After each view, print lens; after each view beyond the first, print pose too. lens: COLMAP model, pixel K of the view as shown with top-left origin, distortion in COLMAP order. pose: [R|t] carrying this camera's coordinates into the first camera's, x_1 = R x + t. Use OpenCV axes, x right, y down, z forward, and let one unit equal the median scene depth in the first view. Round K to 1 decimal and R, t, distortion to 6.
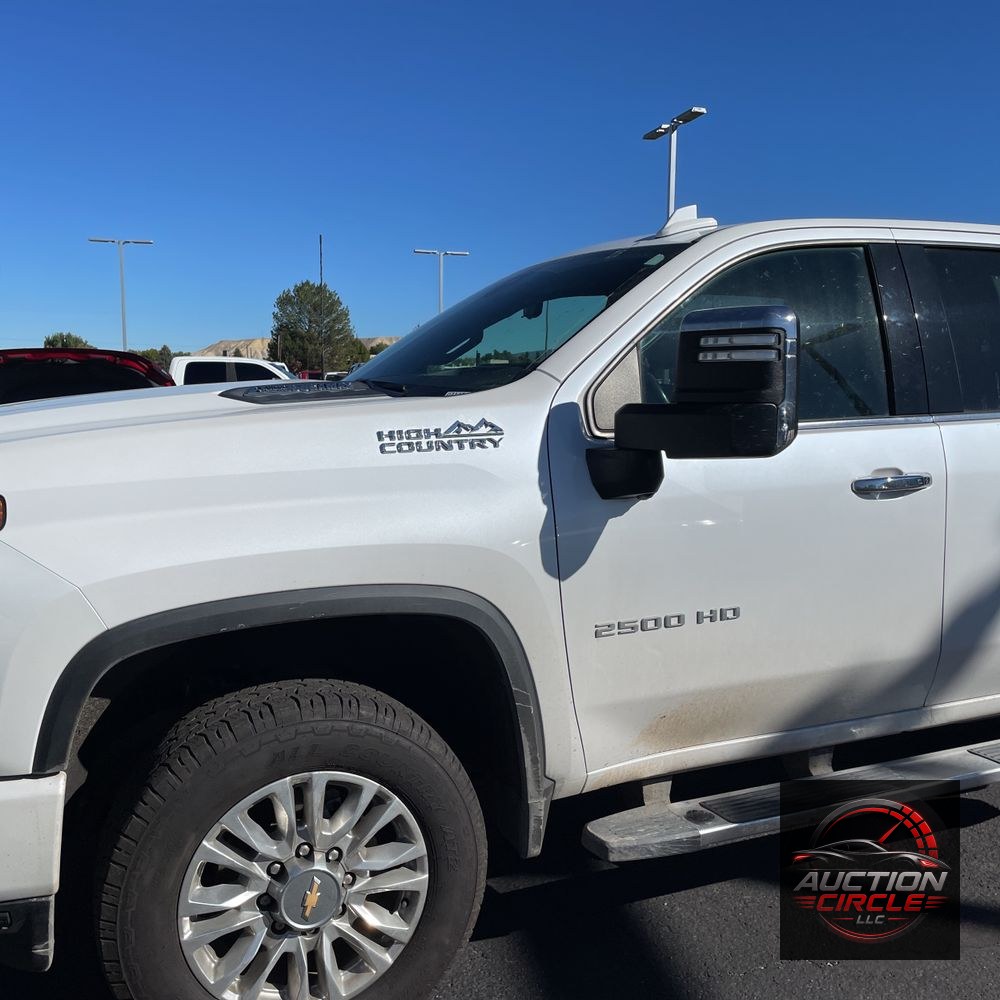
lens RADIAL K [[1003.7, 0, 475.3], [0, 1003.7, 501.7], [0, 0, 1]] dist [0.114036, -0.186031]
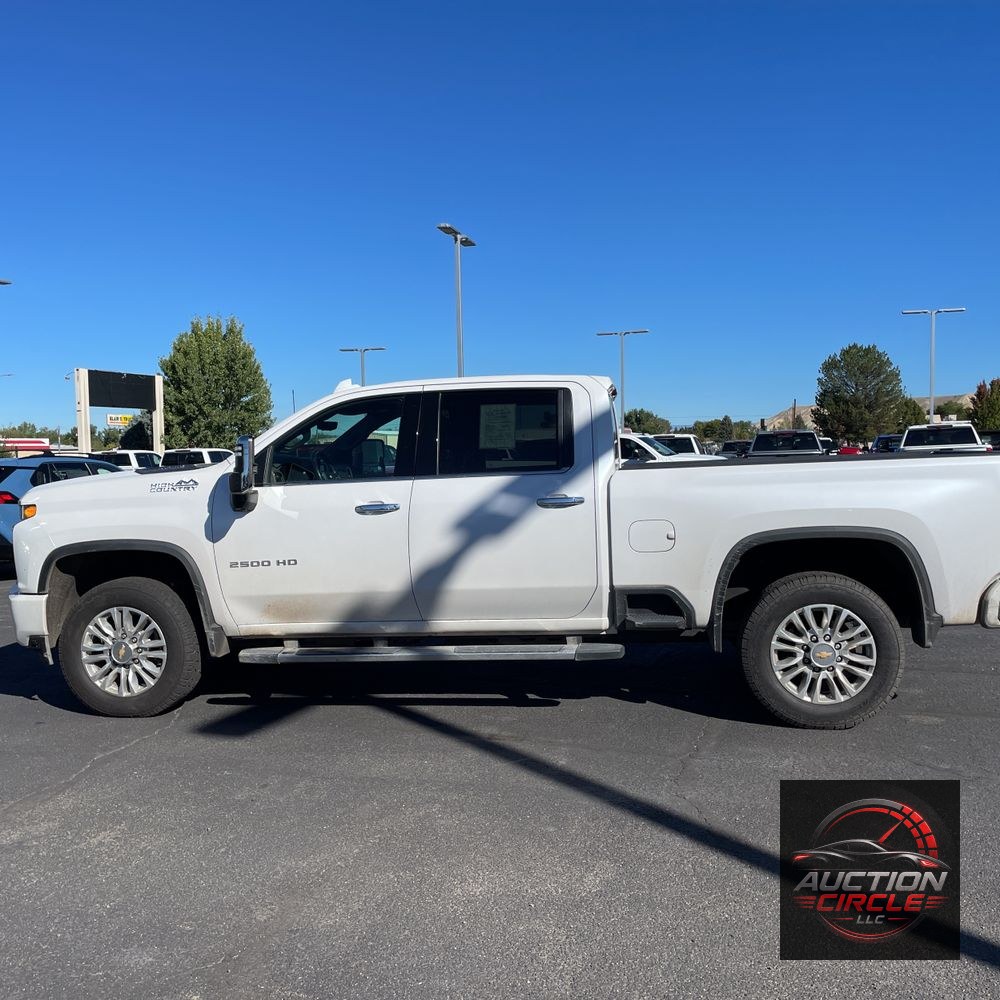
lens RADIAL K [[1003.9, 0, 484.3], [0, 1003.9, 515.6], [0, 0, 1]] dist [0.096428, -0.133720]
pose [[0.855067, 0.009982, -0.518422, 1.707630], [-0.036888, 0.998452, -0.041617, 0.078365], [0.517204, 0.054709, 0.854112, -0.704256]]
